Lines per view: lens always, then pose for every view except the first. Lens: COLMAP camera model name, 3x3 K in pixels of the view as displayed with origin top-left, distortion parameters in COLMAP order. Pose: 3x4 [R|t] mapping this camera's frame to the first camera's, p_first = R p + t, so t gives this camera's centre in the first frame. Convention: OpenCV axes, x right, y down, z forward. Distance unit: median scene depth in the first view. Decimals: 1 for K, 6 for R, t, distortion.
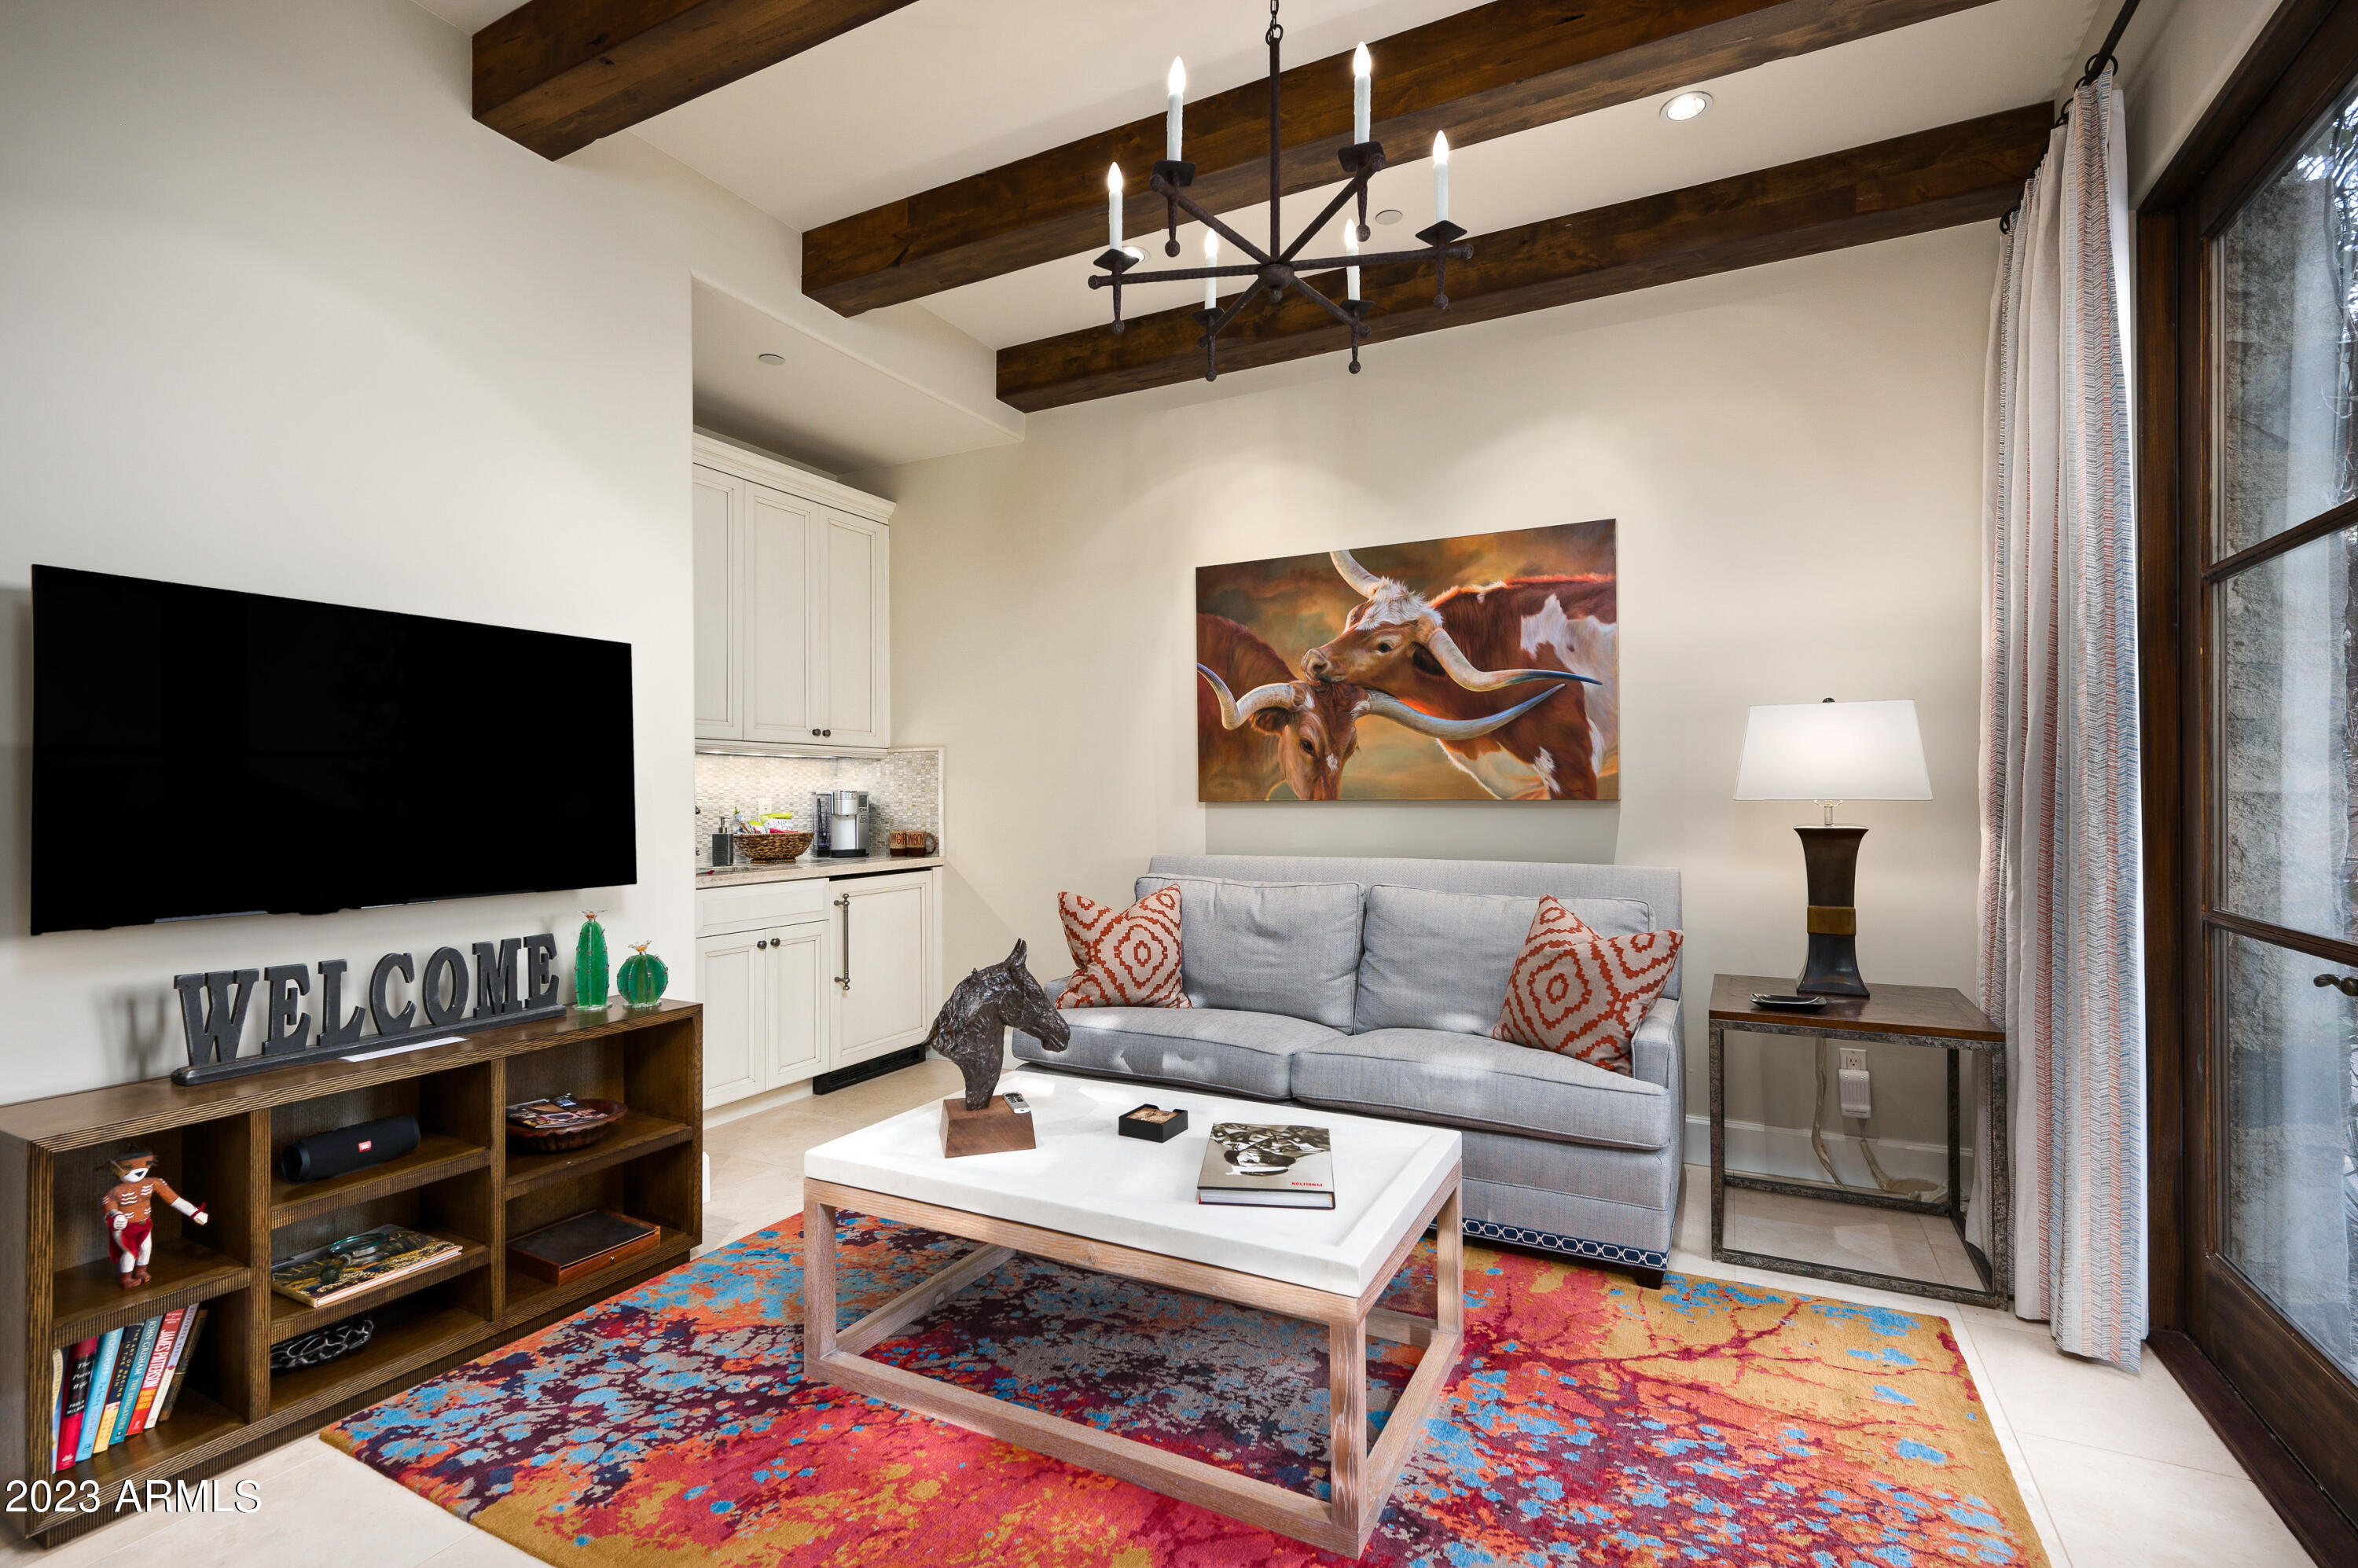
lens RADIAL K [[1067.3, 0, 1181.8], [0, 1067.3, 789.6], [0, 0, 1]] dist [-0.006339, 0.002414]
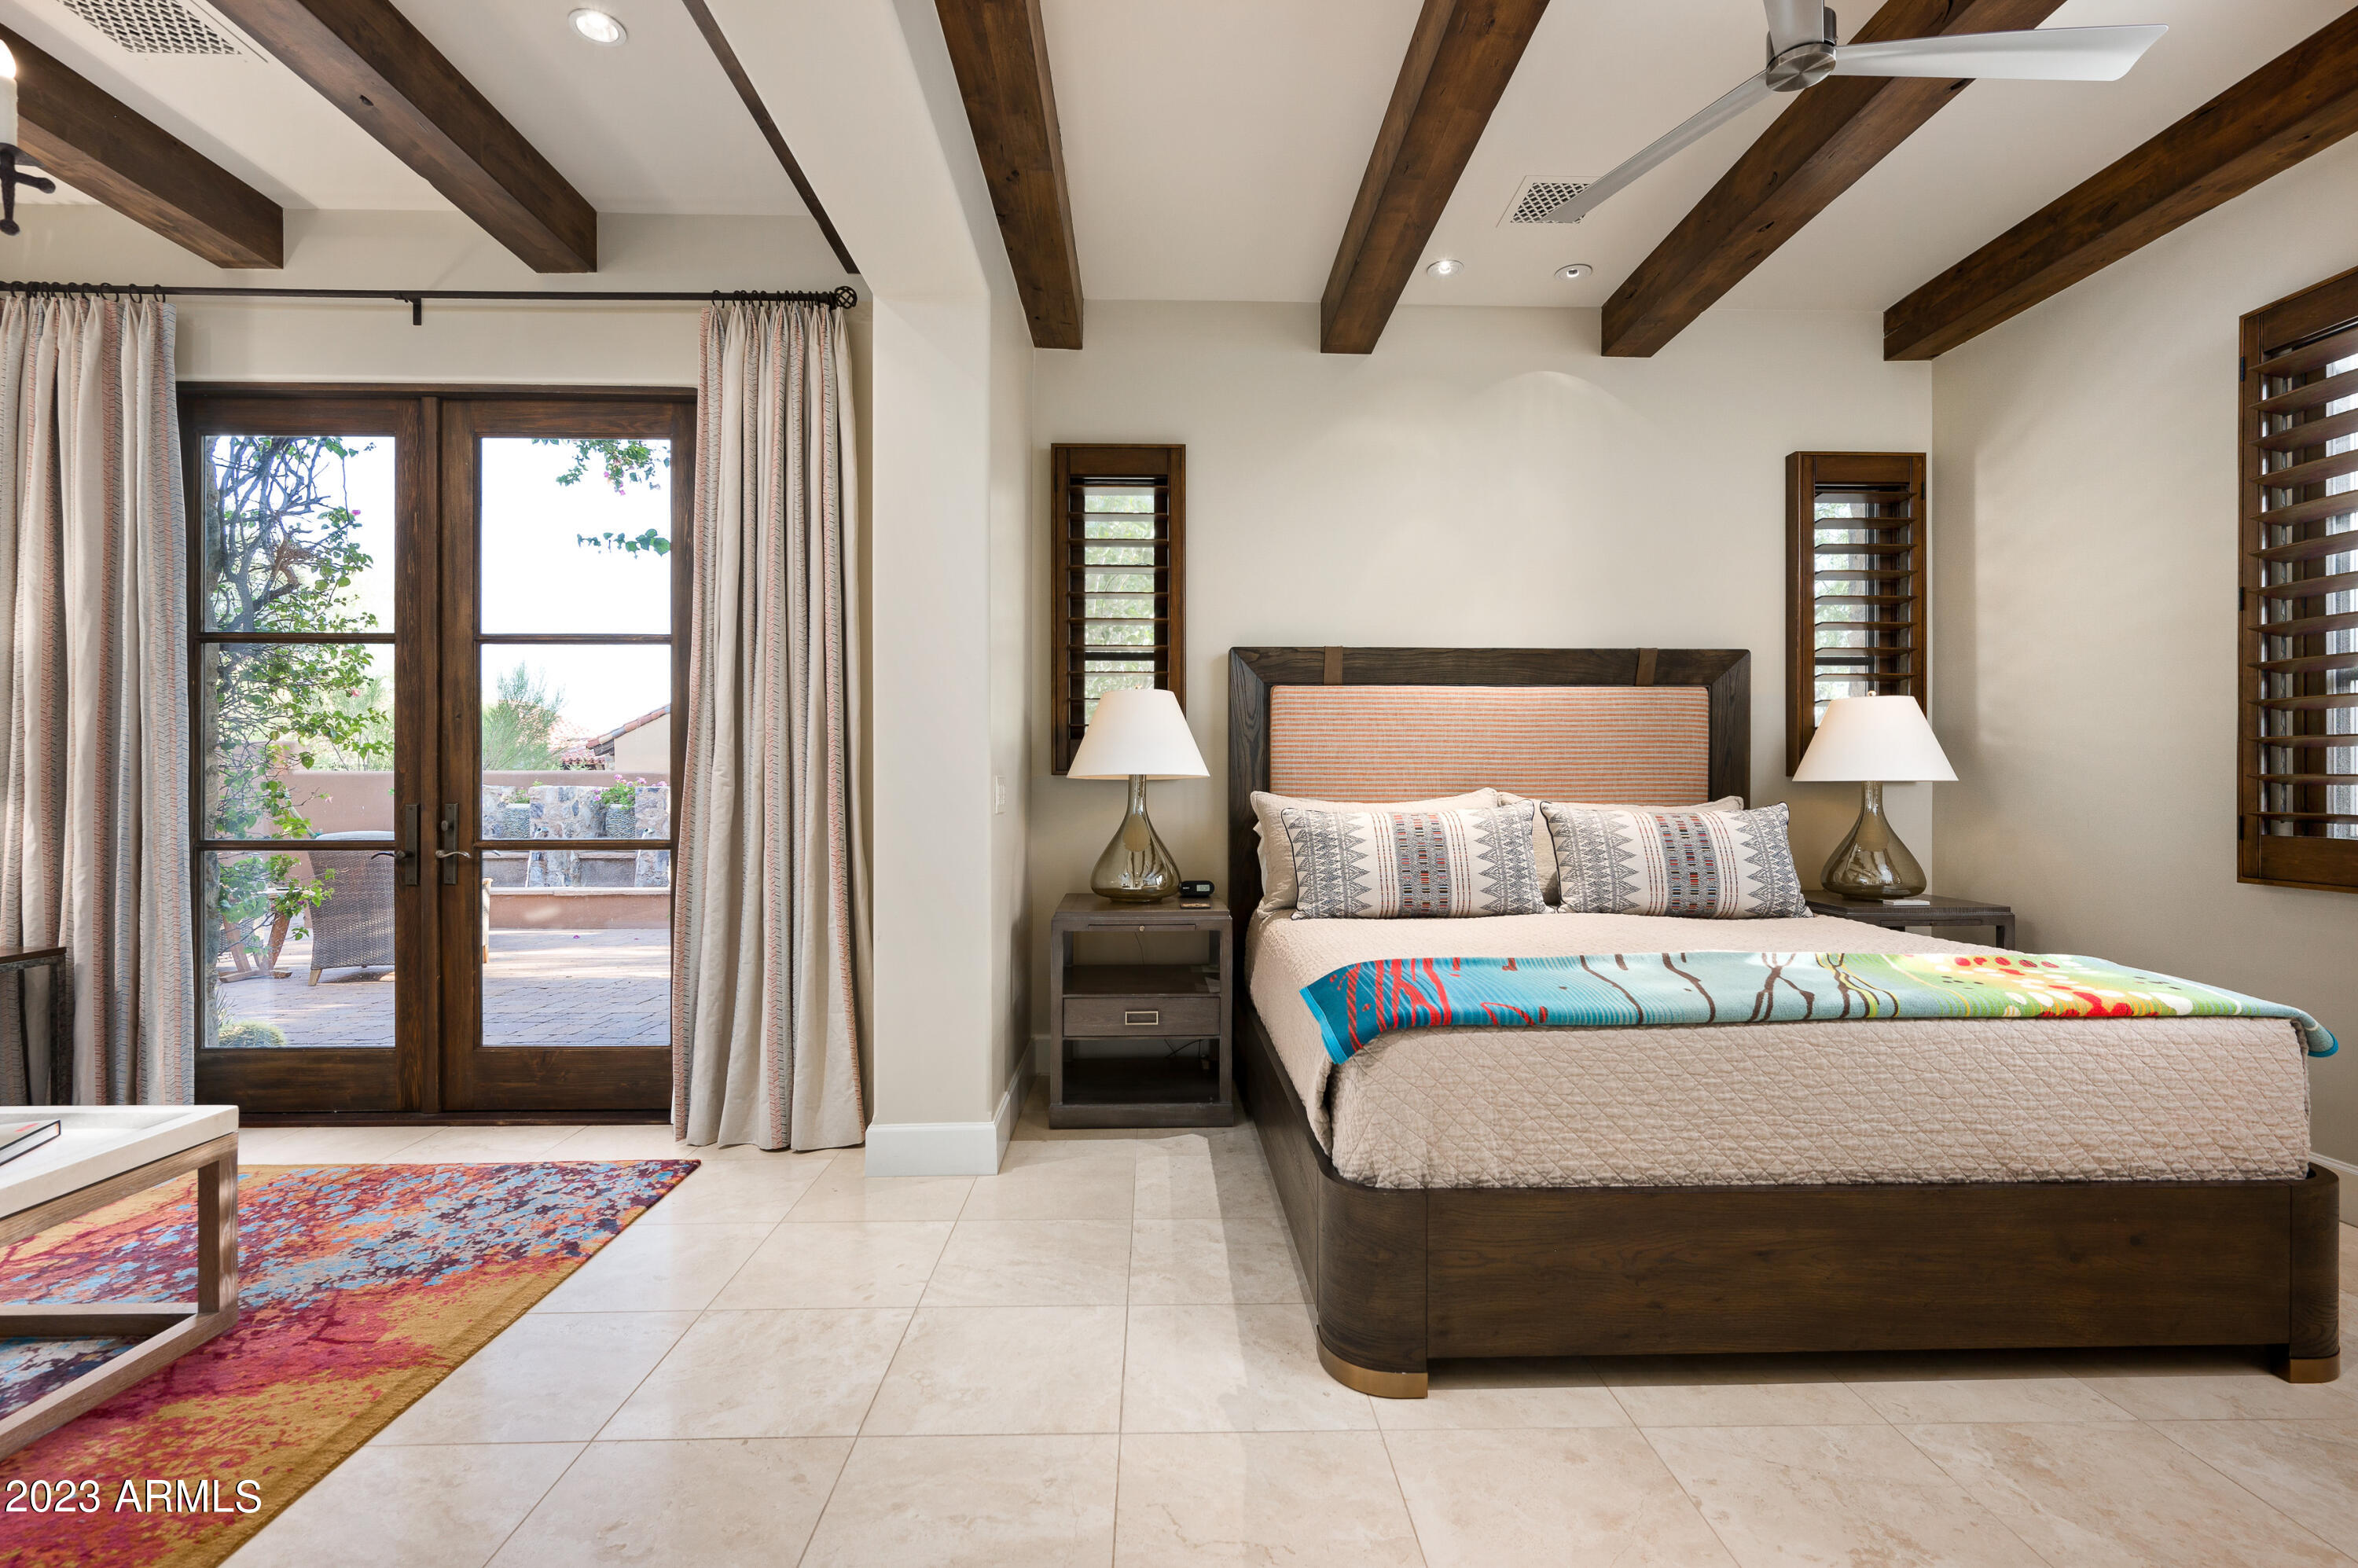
lens RADIAL K [[1067.3, 0, 1182.6], [0, 1067.3, 777.6], [0, 0, 1]] dist [-0.006339, 0.002414]
pose [[-0.473299, 0.000455, 0.880902, -1.290741], [-0.004276, 0.999987, -0.002814, 0.013148], [-0.880892, -0.005099, -0.473290, 0.459314]]
